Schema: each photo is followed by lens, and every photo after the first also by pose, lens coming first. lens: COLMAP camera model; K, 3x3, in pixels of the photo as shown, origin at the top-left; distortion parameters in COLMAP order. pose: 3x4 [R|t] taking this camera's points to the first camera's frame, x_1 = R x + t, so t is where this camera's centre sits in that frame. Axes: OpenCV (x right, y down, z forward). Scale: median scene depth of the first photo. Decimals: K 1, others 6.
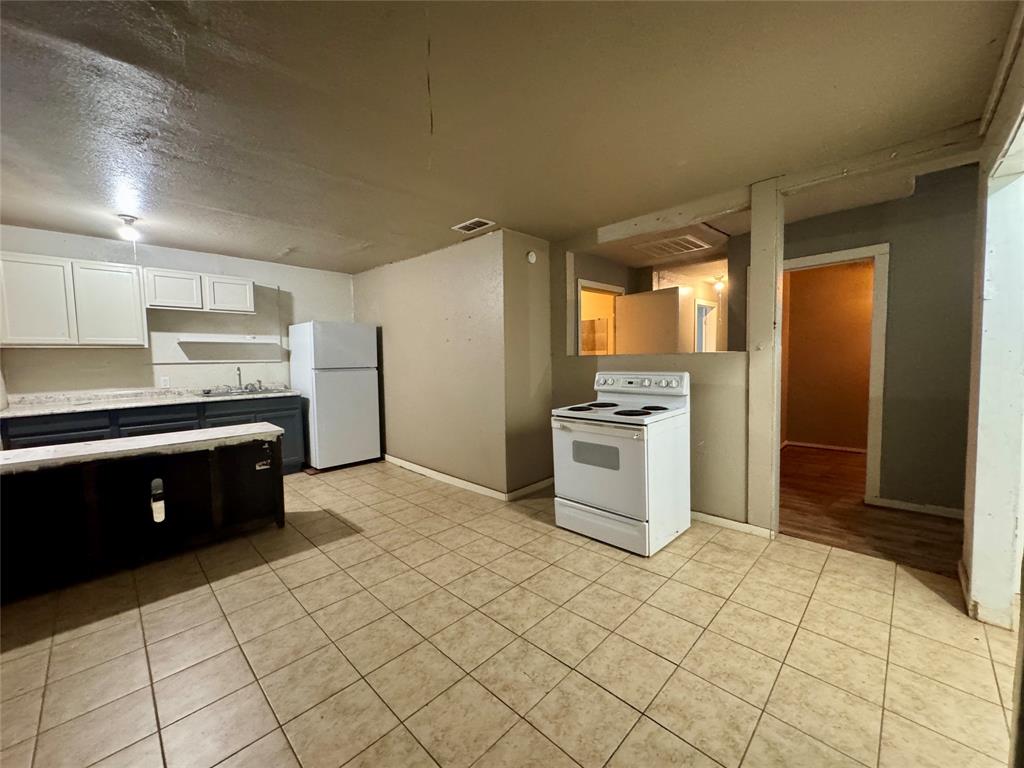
lens RADIAL K [[408.3, 0, 512.0], [0, 408.3, 384.0], [0, 0, 1]] dist [-0.003382, 0.000022]
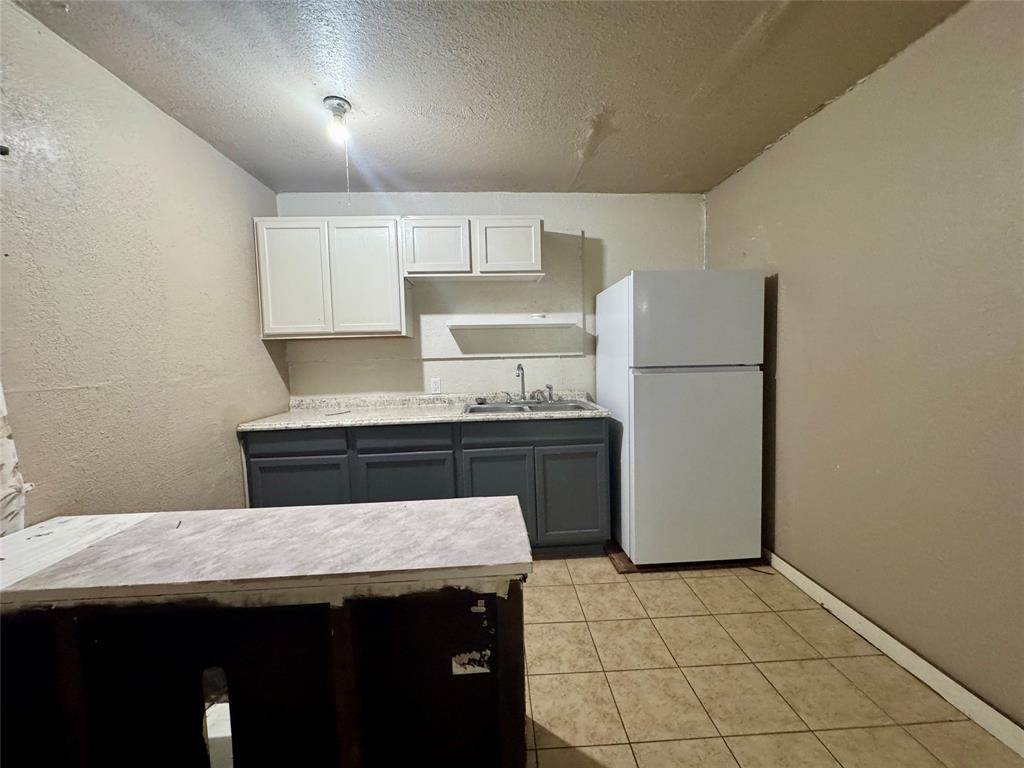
lens RADIAL K [[408.3, 0, 512.0], [0, 408.3, 384.0], [0, 0, 1]] dist [-0.003382, 0.000022]
pose [[0.733720, 0.032789, -0.678660, -0.287389], [-0.028667, 0.999439, 0.017294, -0.024332], [0.678847, 0.006767, 0.734249, 0.603446]]
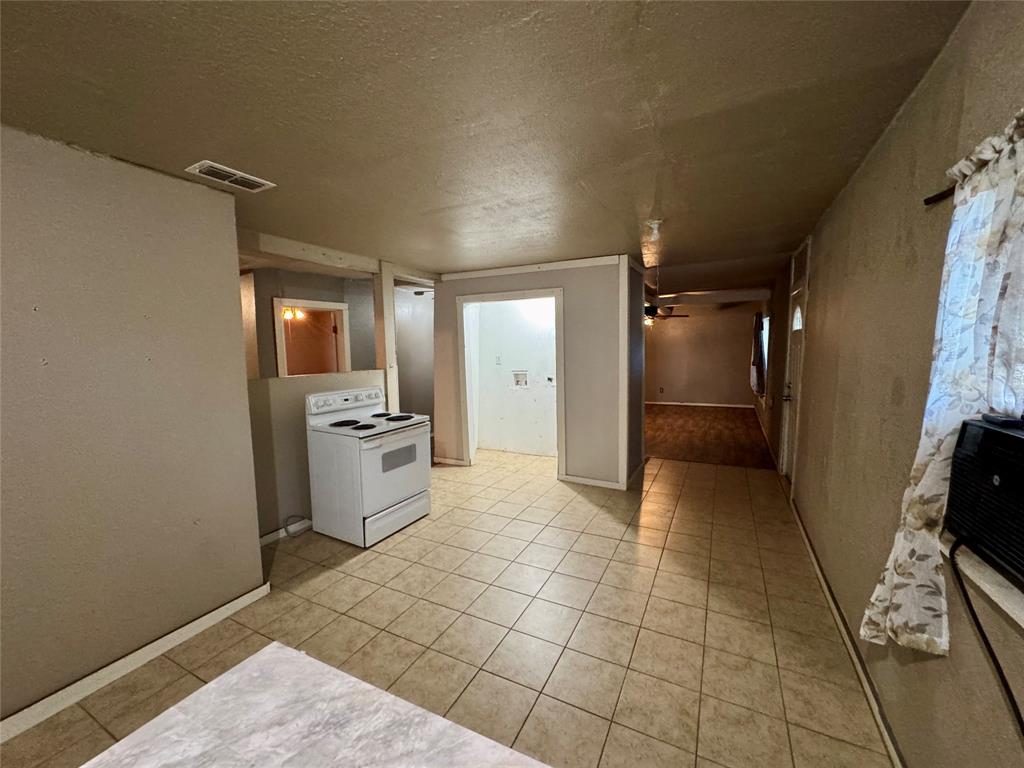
lens RADIAL K [[408.3, 0, 512.0], [0, 408.3, 384.0], [0, 0, 1]] dist [-0.003382, 0.000022]
pose [[-0.293741, -0.055051, 0.954299, -0.723038], [0.094293, 0.991802, 0.086239, -0.080041], [-0.951223, 0.115316, -0.286142, 0.708859]]
